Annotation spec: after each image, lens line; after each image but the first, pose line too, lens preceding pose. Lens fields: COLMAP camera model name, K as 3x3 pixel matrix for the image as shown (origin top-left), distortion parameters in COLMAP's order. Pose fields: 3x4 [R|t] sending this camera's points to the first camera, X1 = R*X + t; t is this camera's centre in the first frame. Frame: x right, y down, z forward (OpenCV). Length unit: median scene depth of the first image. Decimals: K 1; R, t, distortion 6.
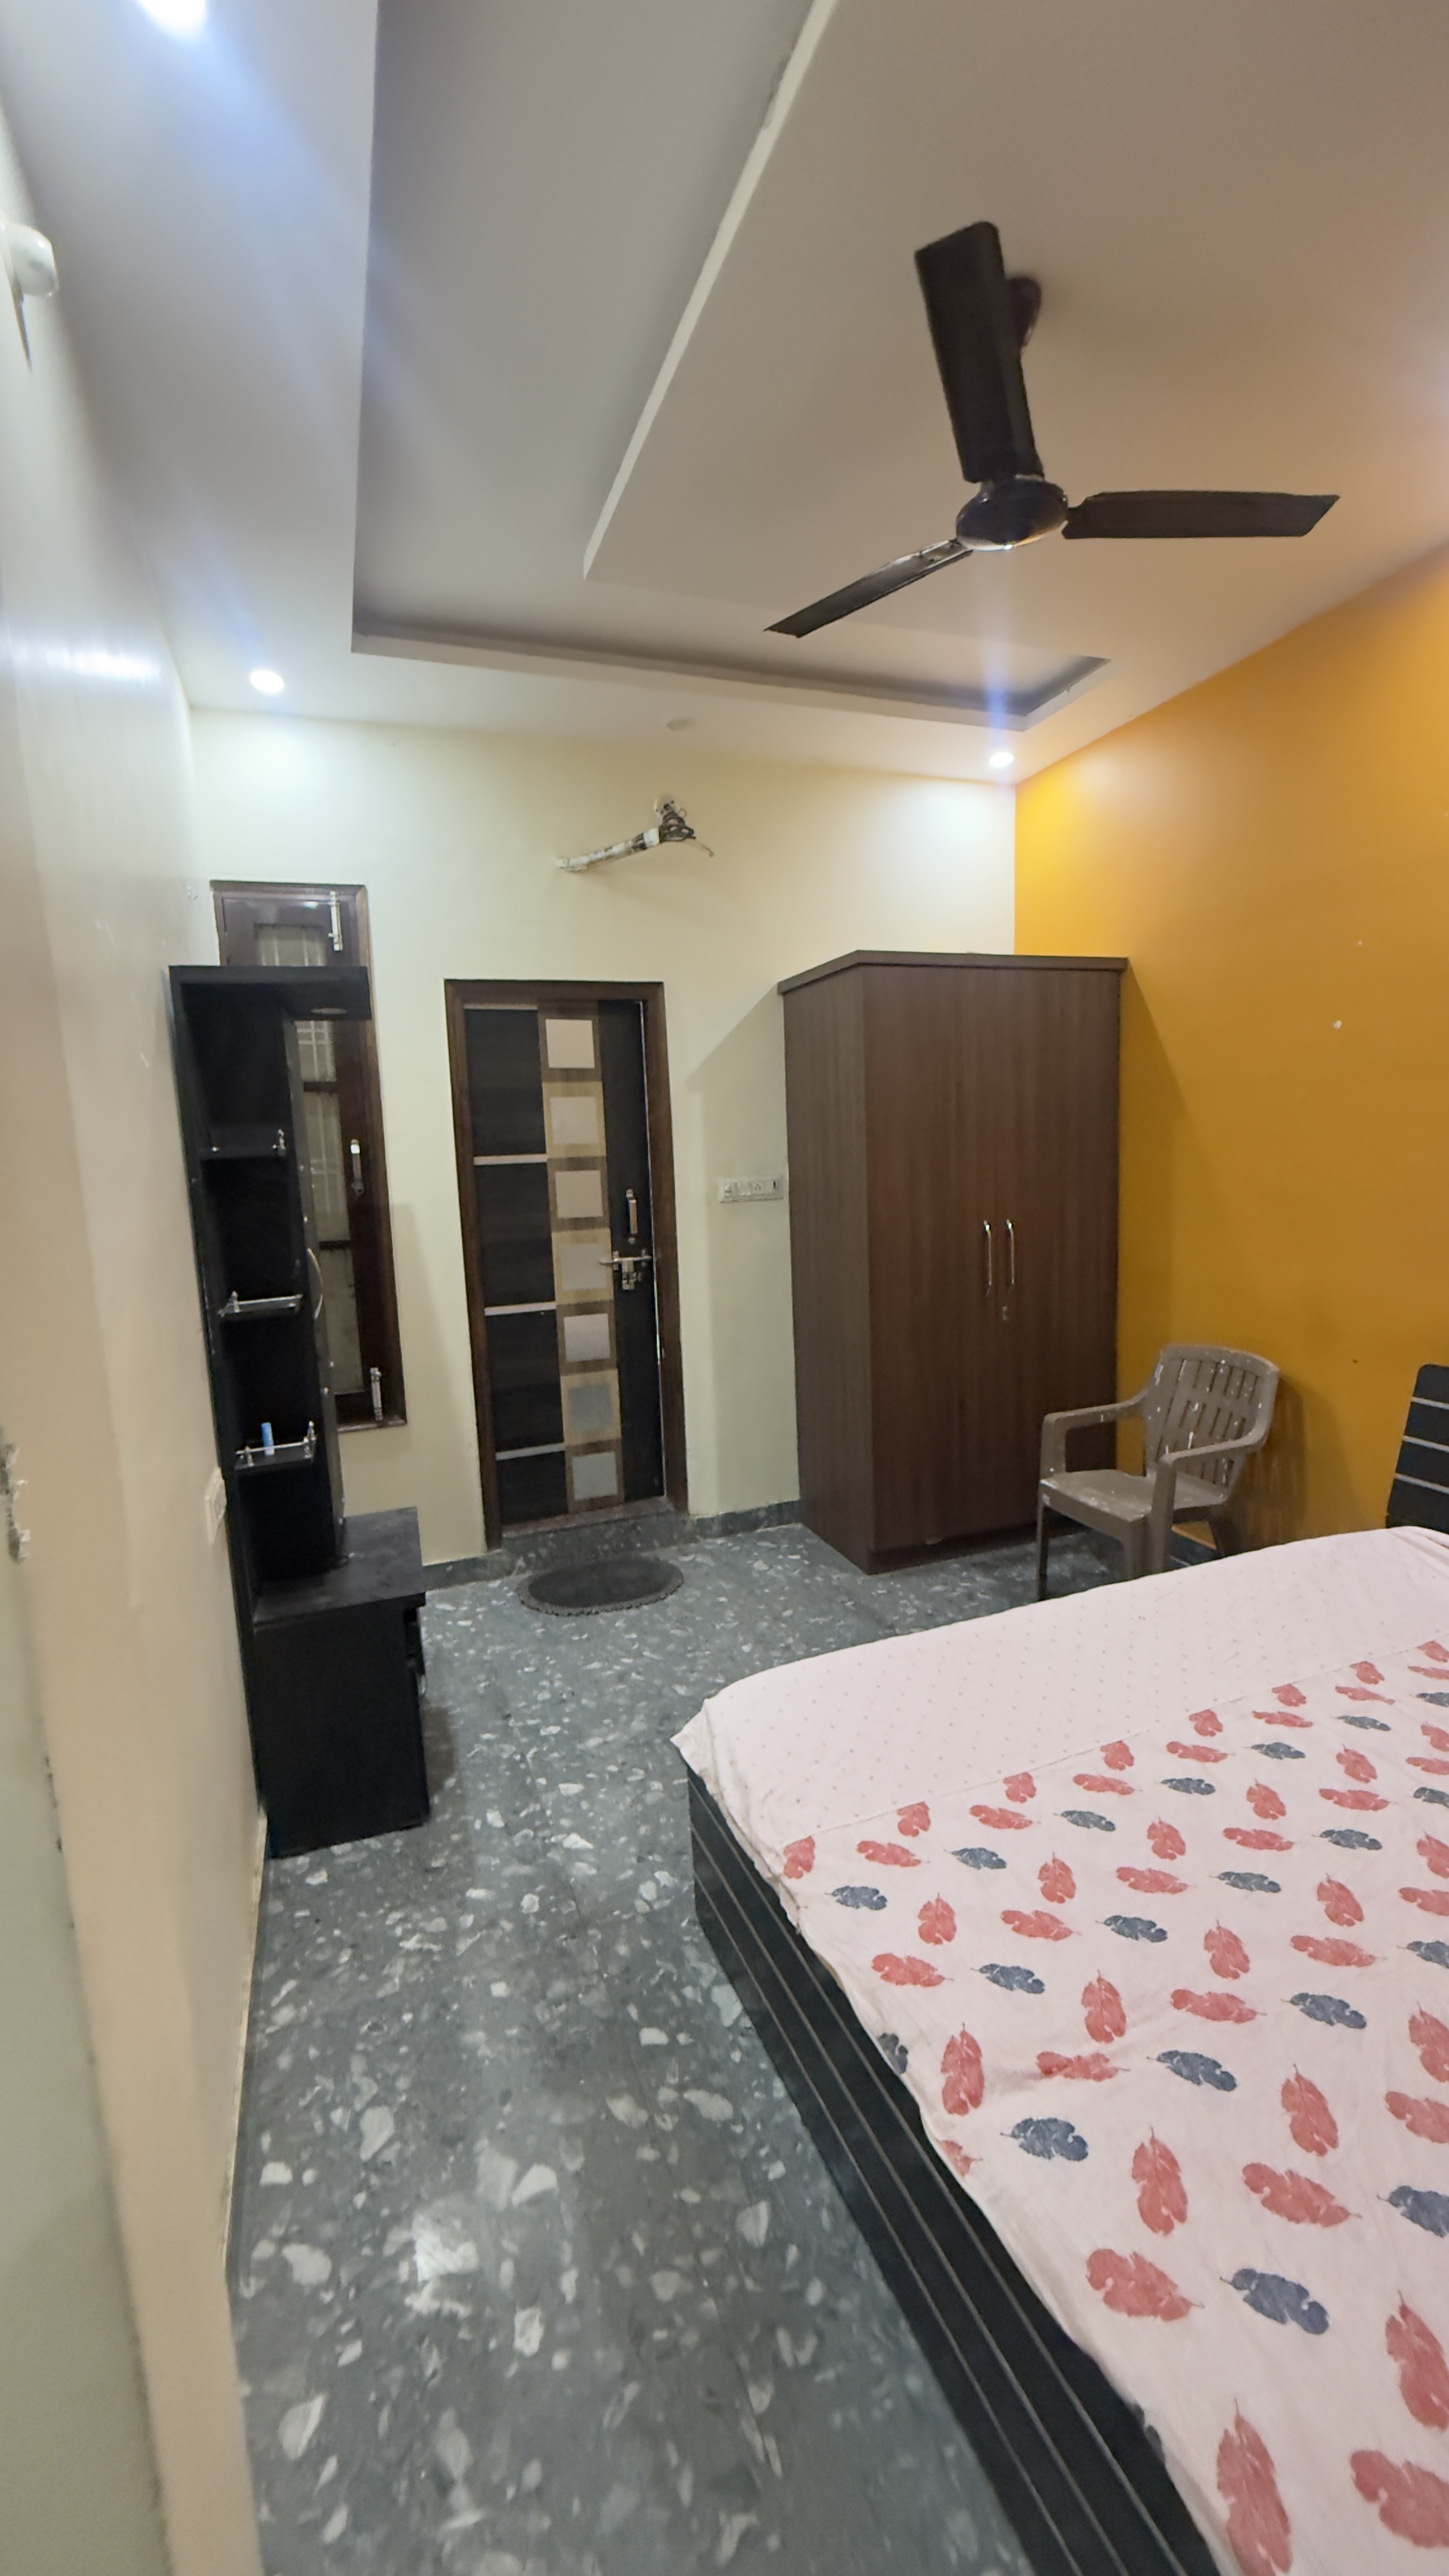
lens RADIAL K [[1026.9, 0, 719.9], [0, 1026.9, 1282.6], [0, 0, 1]] dist [0.000946, -0.000362]
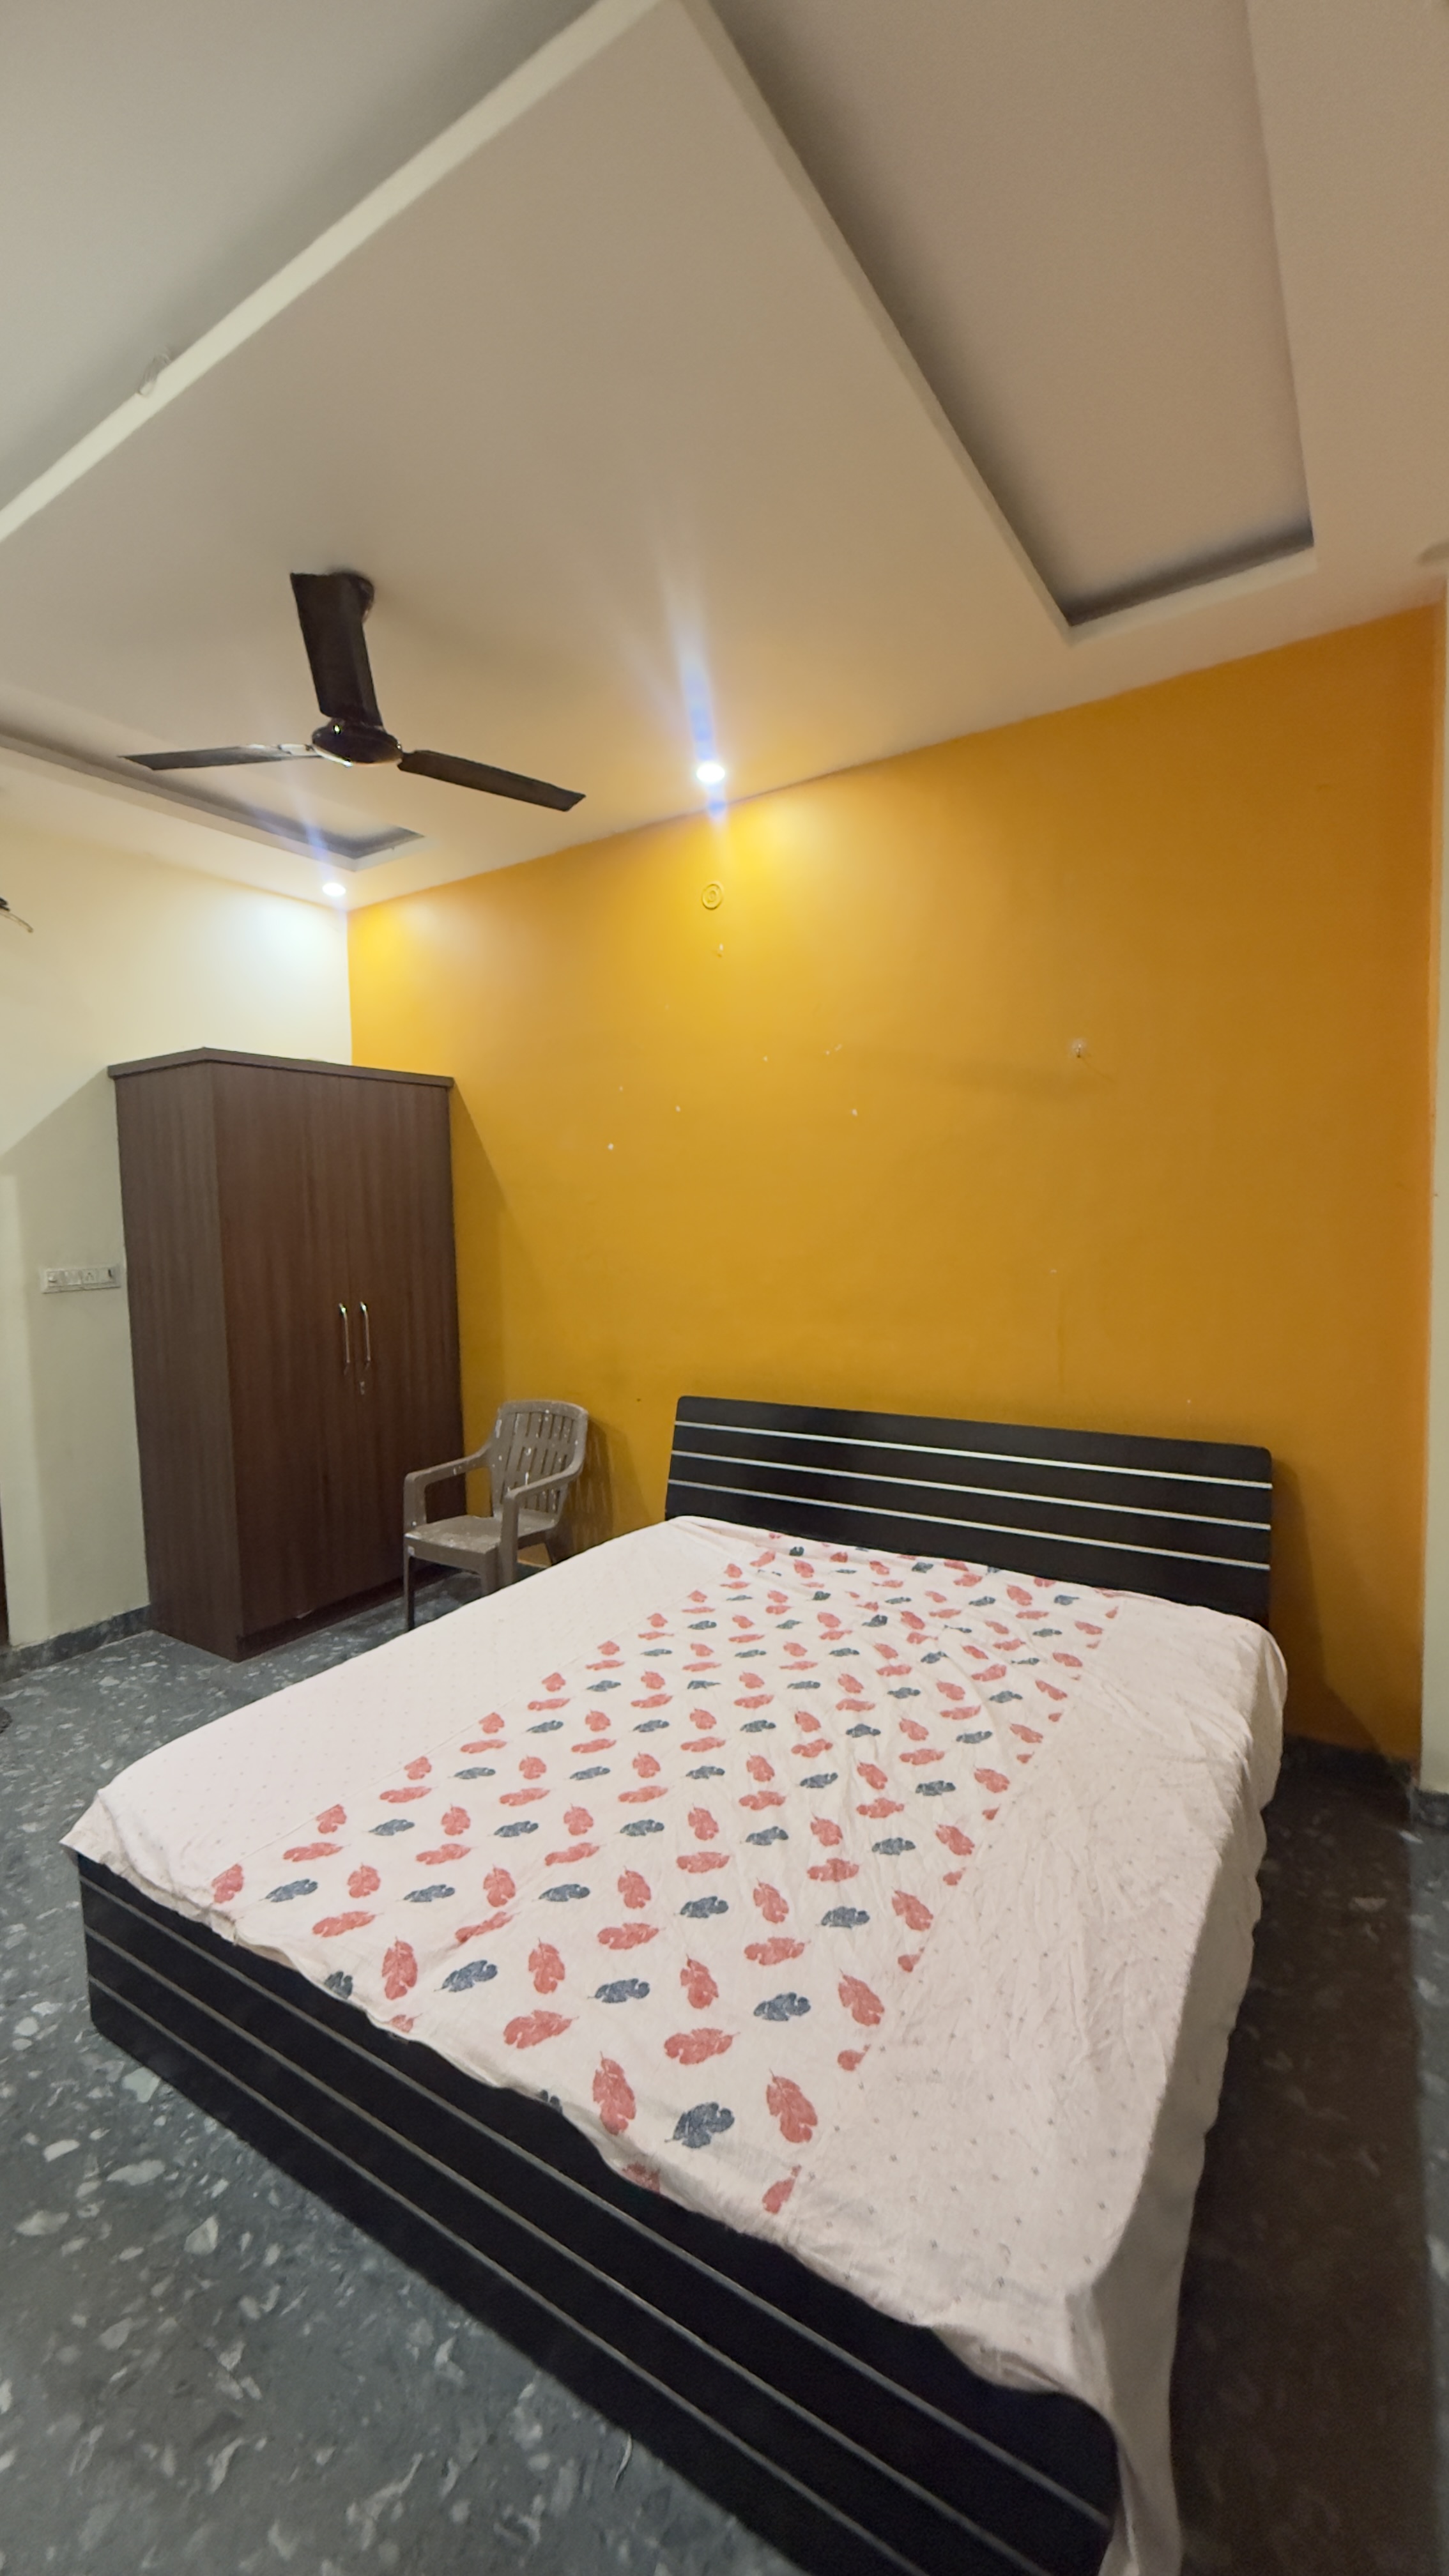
lens RADIAL K [[1026.9, 0, 719.9], [0, 1026.9, 1282.6], [0, 0, 1]] dist [0.000946, -0.000362]
pose [[0.806588, -0.021791, 0.590713, -0.112006], [0.069590, 0.995872, -0.058285, 0.016783], [-0.587004, 0.088120, 0.804774, -0.209514]]
